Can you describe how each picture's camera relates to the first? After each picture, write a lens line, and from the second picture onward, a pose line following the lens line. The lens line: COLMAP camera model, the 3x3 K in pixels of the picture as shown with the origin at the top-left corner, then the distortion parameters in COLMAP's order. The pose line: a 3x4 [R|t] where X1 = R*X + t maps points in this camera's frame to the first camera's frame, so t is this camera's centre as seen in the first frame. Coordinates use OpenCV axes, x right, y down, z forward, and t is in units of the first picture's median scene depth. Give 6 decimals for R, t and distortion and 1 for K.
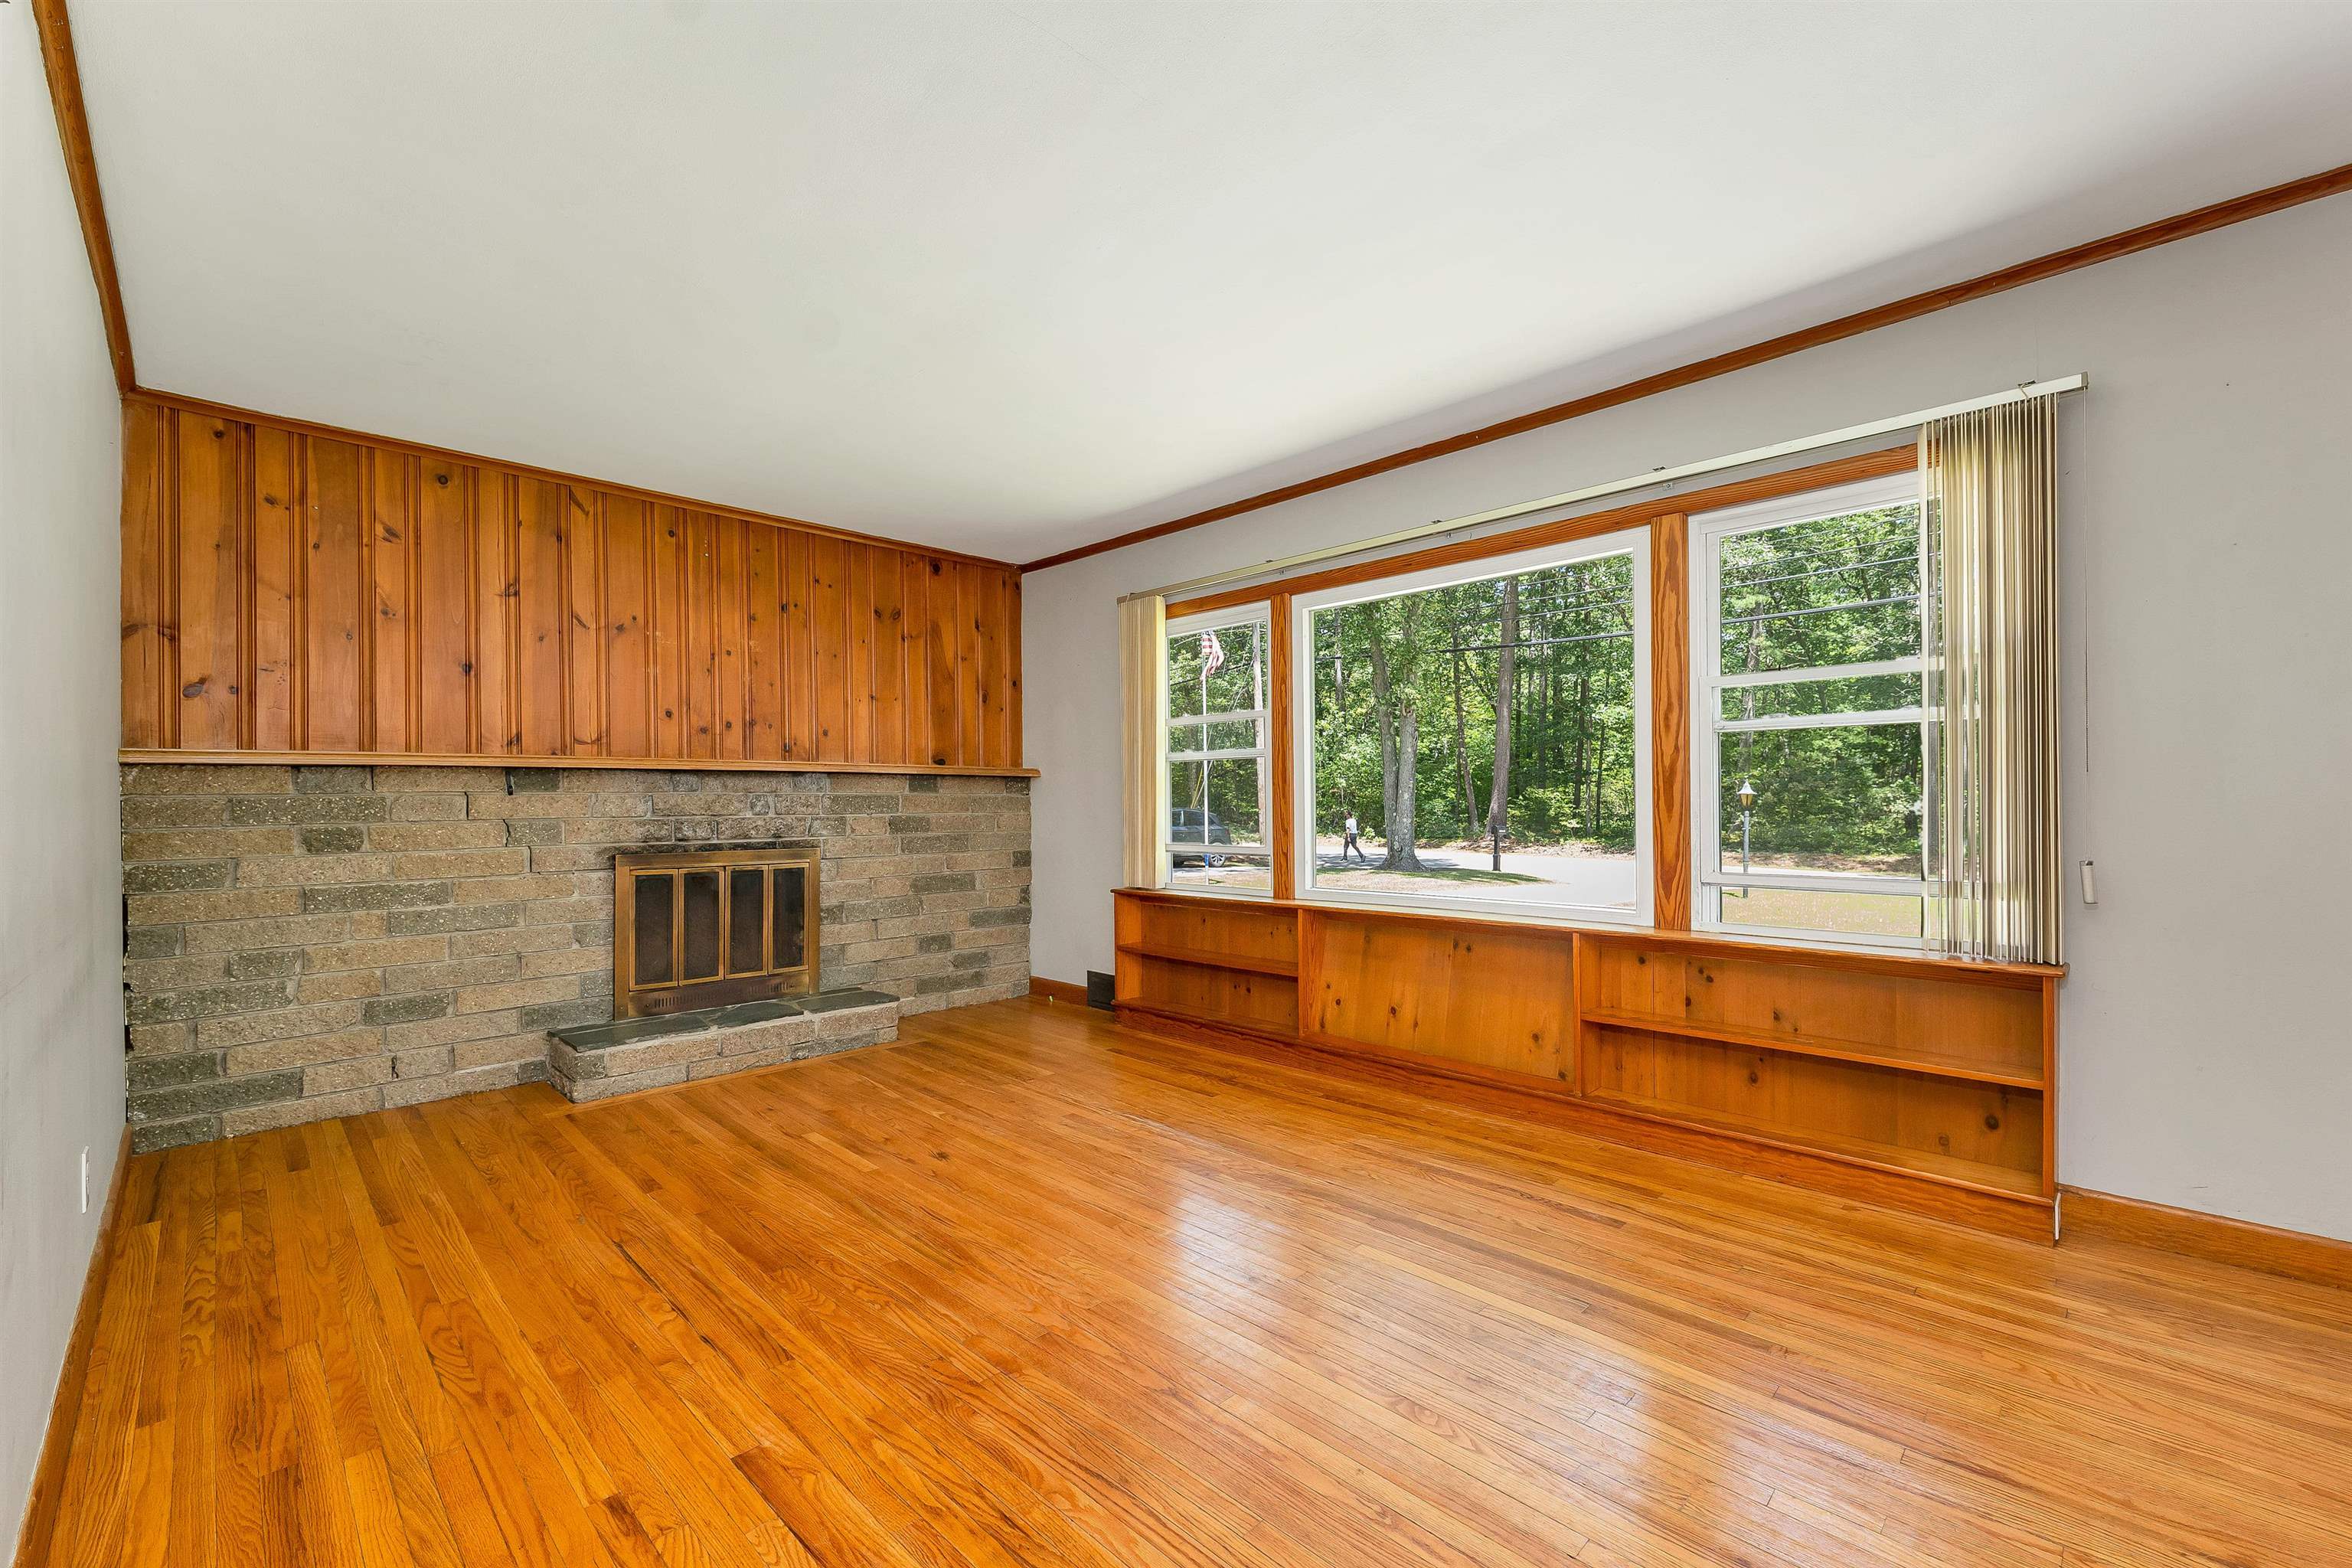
lens RADIAL K [[970.0, 0, 1175.4], [0, 970.0, 790.2], [0, 0, 1]] dist [0.001005, 0.000954]
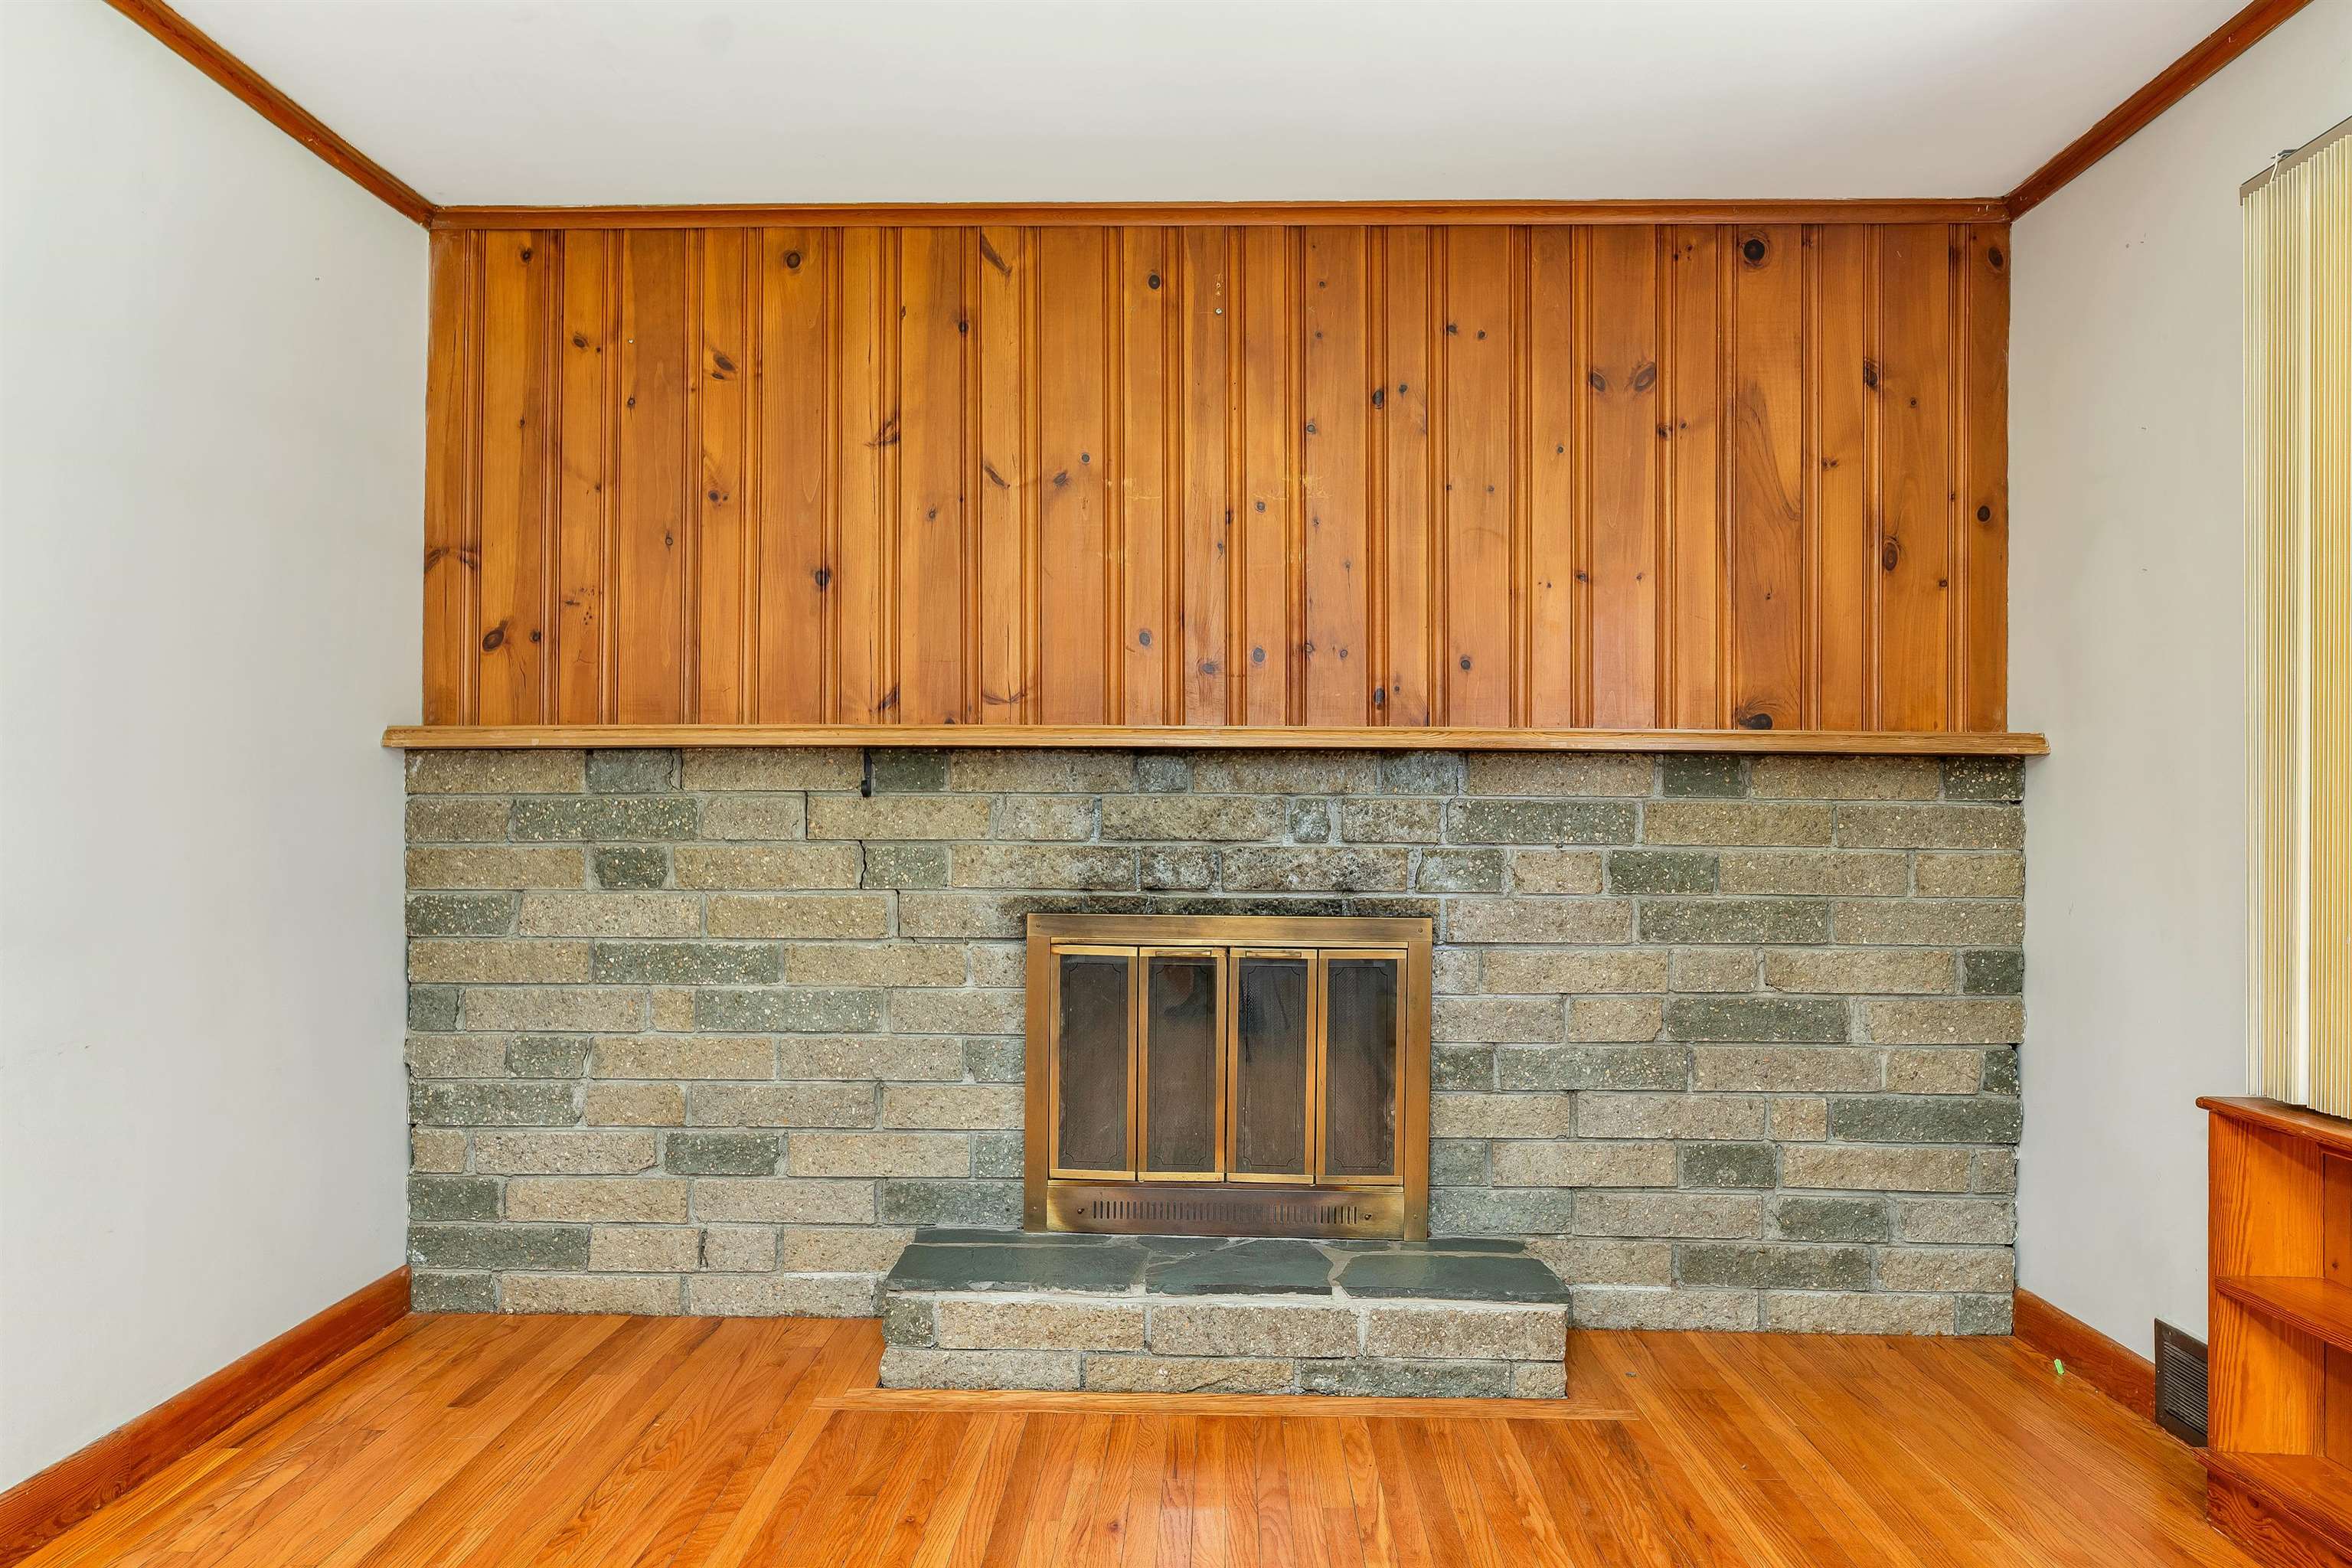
lens RADIAL K [[1614.1, 0, 1172.6], [0, 1614.1, 800.6], [0, 0, 1]] dist [-0.003188, -0.002702]
pose [[0.688705, 0.007762, -0.725000, 0.105759], [-0.002884, 0.999964, 0.007966, -0.000945], [0.725036, -0.003395, 0.688702, 0.460799]]
